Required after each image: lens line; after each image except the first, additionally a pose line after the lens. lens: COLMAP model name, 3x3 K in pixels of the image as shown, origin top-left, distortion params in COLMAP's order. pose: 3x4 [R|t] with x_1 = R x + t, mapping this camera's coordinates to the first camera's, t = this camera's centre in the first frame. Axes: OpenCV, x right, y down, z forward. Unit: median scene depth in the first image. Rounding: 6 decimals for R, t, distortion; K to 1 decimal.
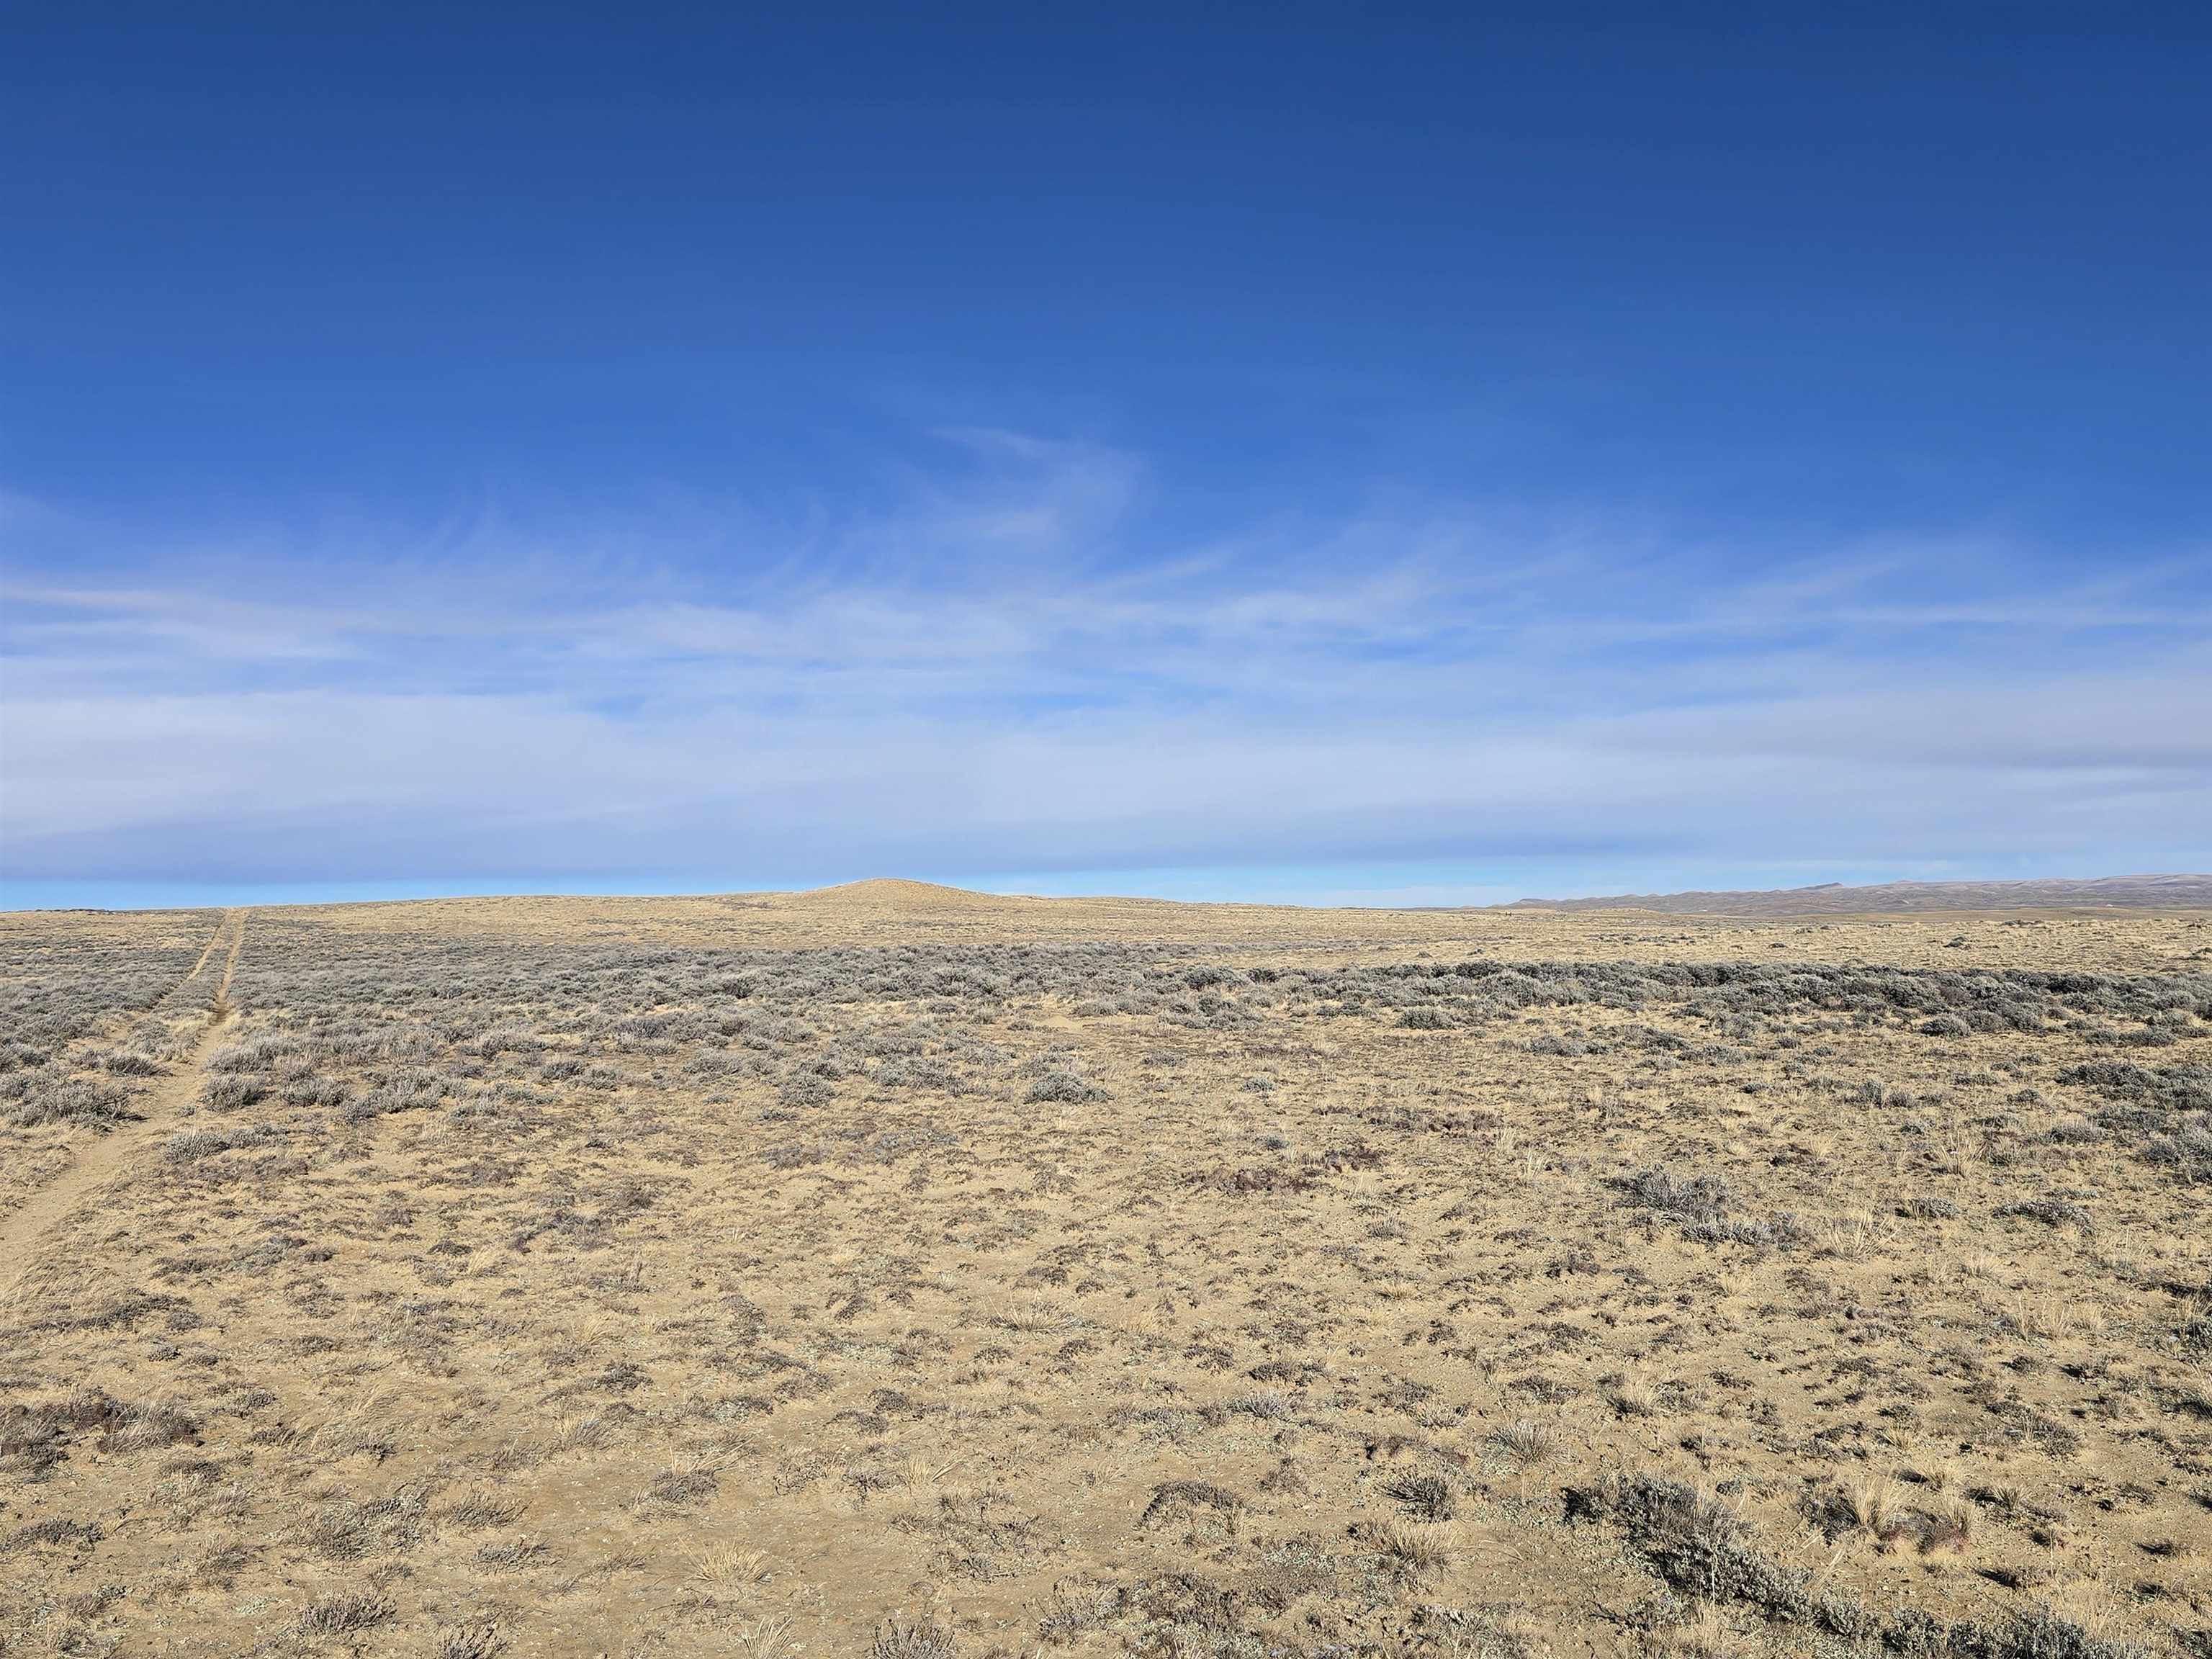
lens RADIAL K [[1512.3, 0, 1106.0], [0, 1512.3, 829.5], [0, 0, 1]] dist [-0.053148, 0.001722]
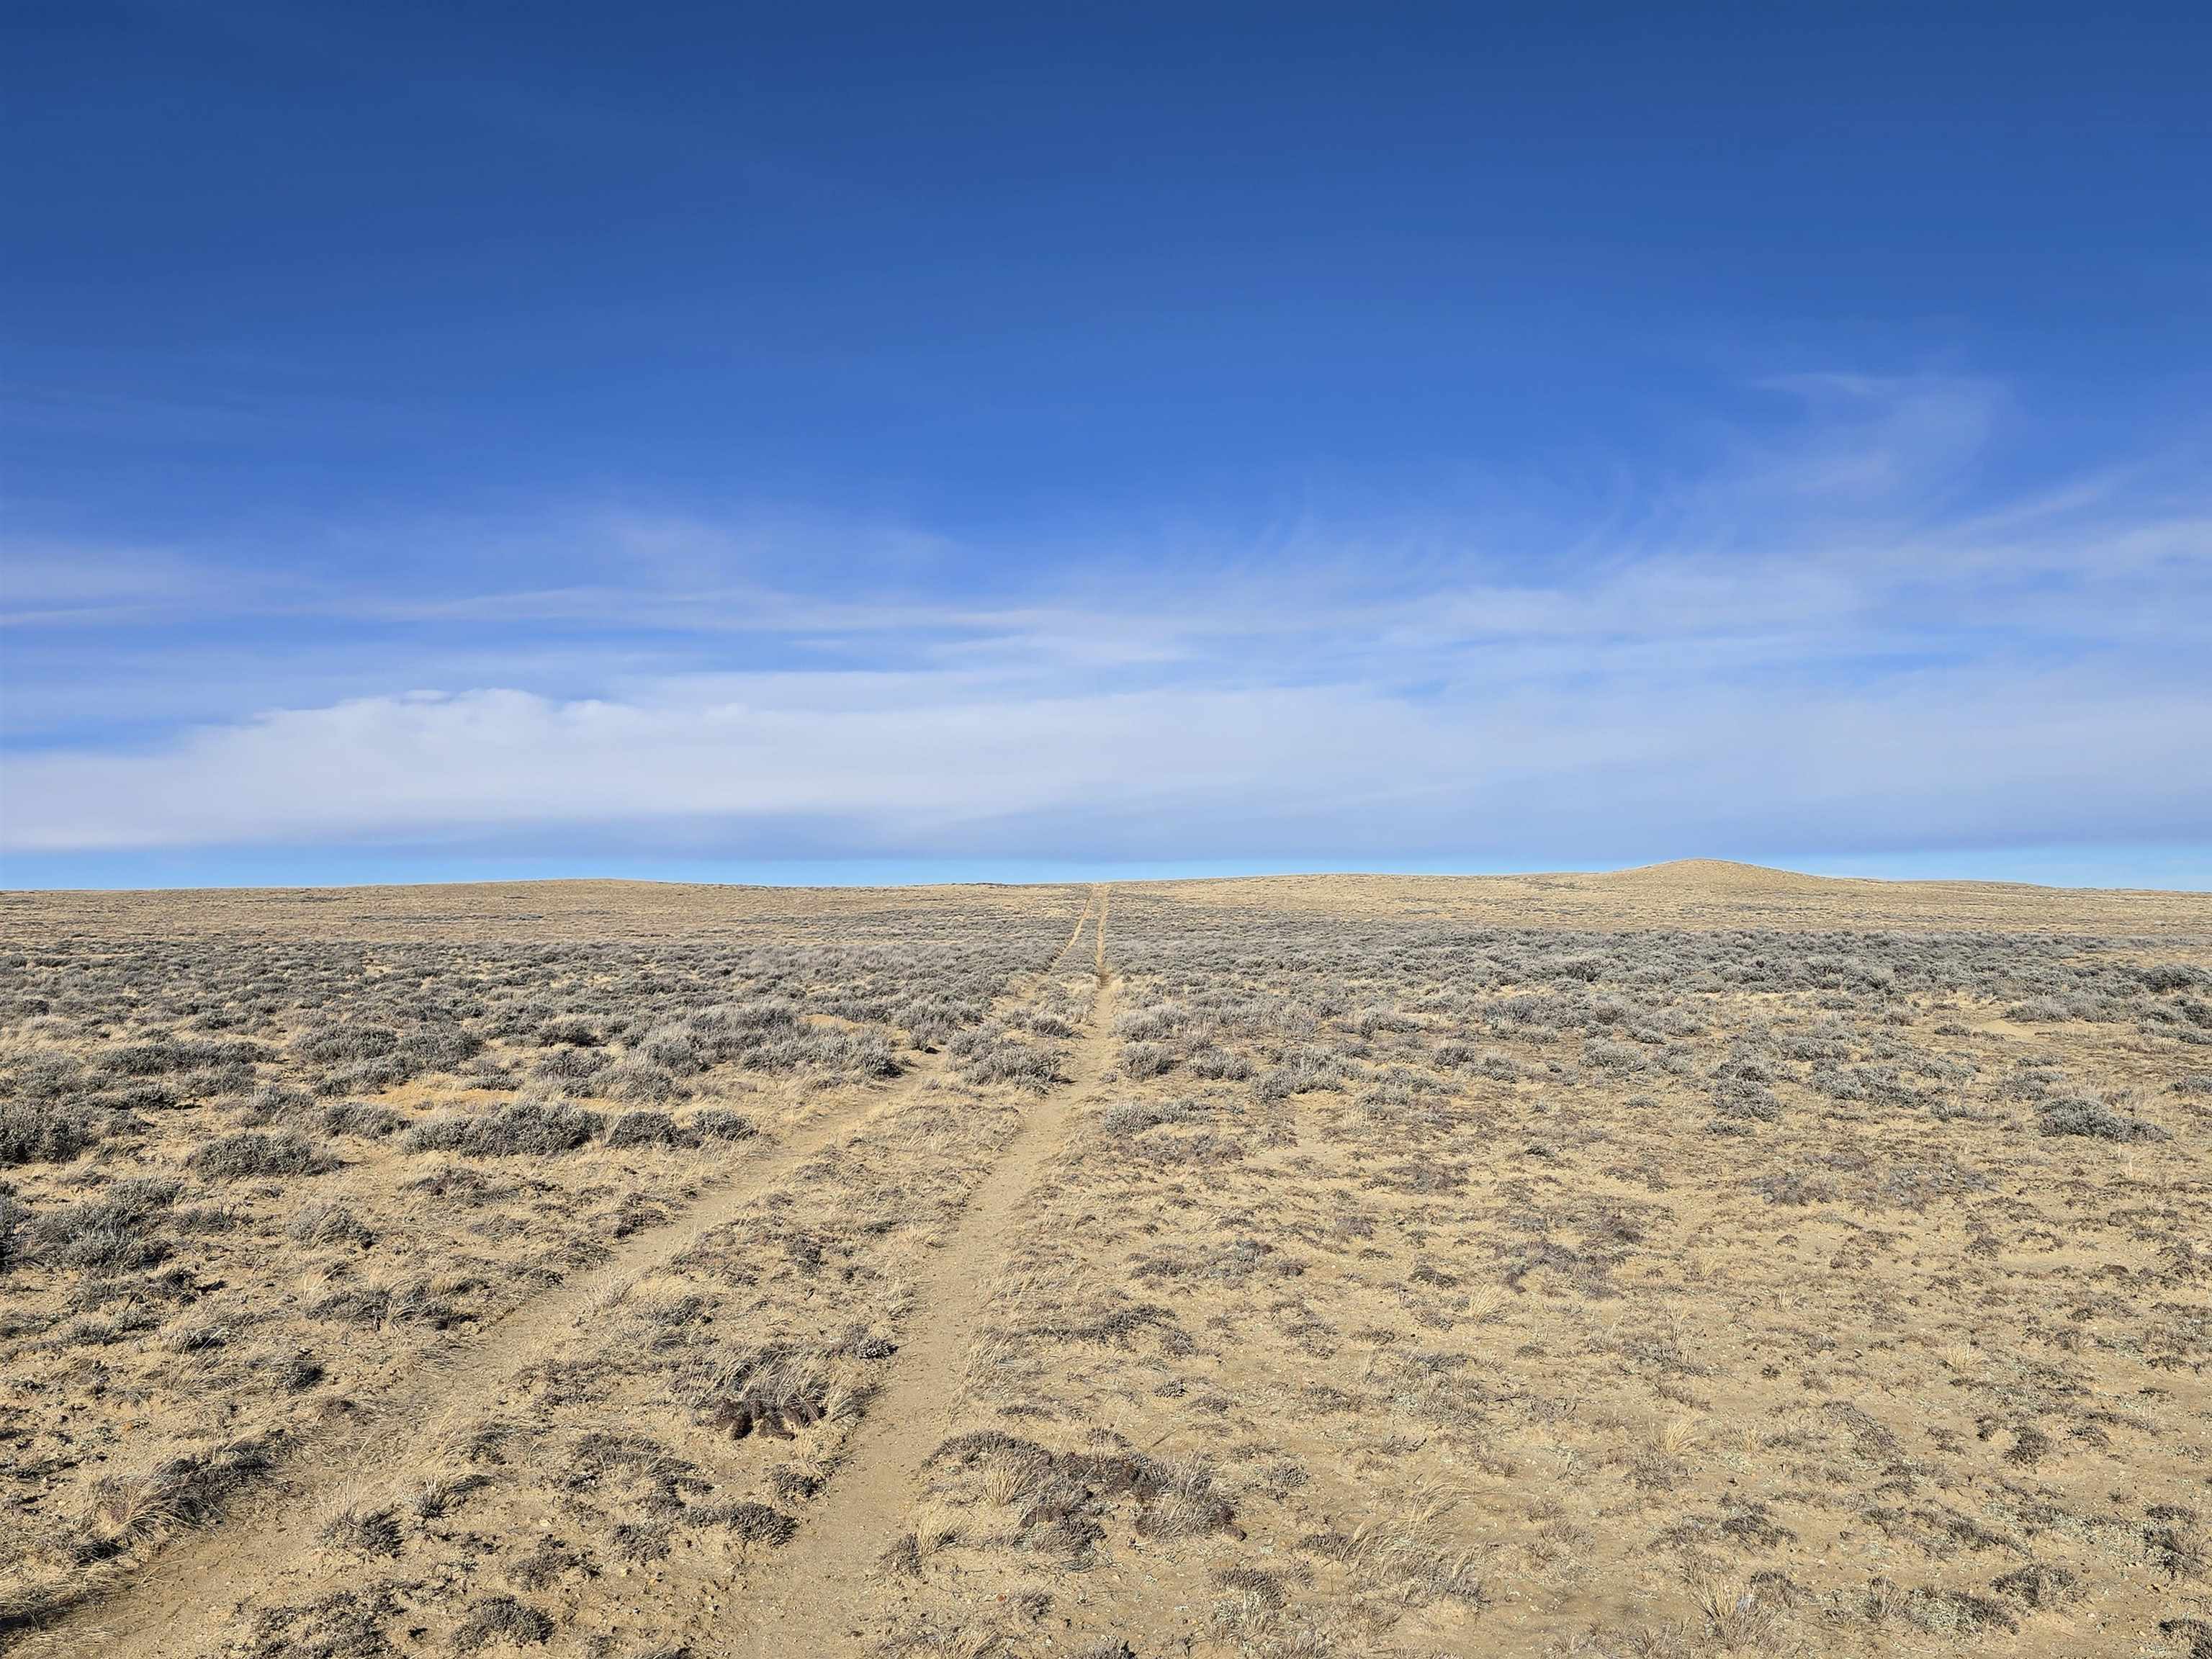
lens RADIAL K [[1481.9, 0, 1106.0], [0, 1481.9, 829.5], [0, 0, 1]] dist [-0.068807, -0.003247]
pose [[0.867858, -0.005299, -0.496784, -0.106364], [0.011489, 0.999890, 0.009405, 0.007415], [0.496679, -0.013870, 0.867823, 0.102238]]
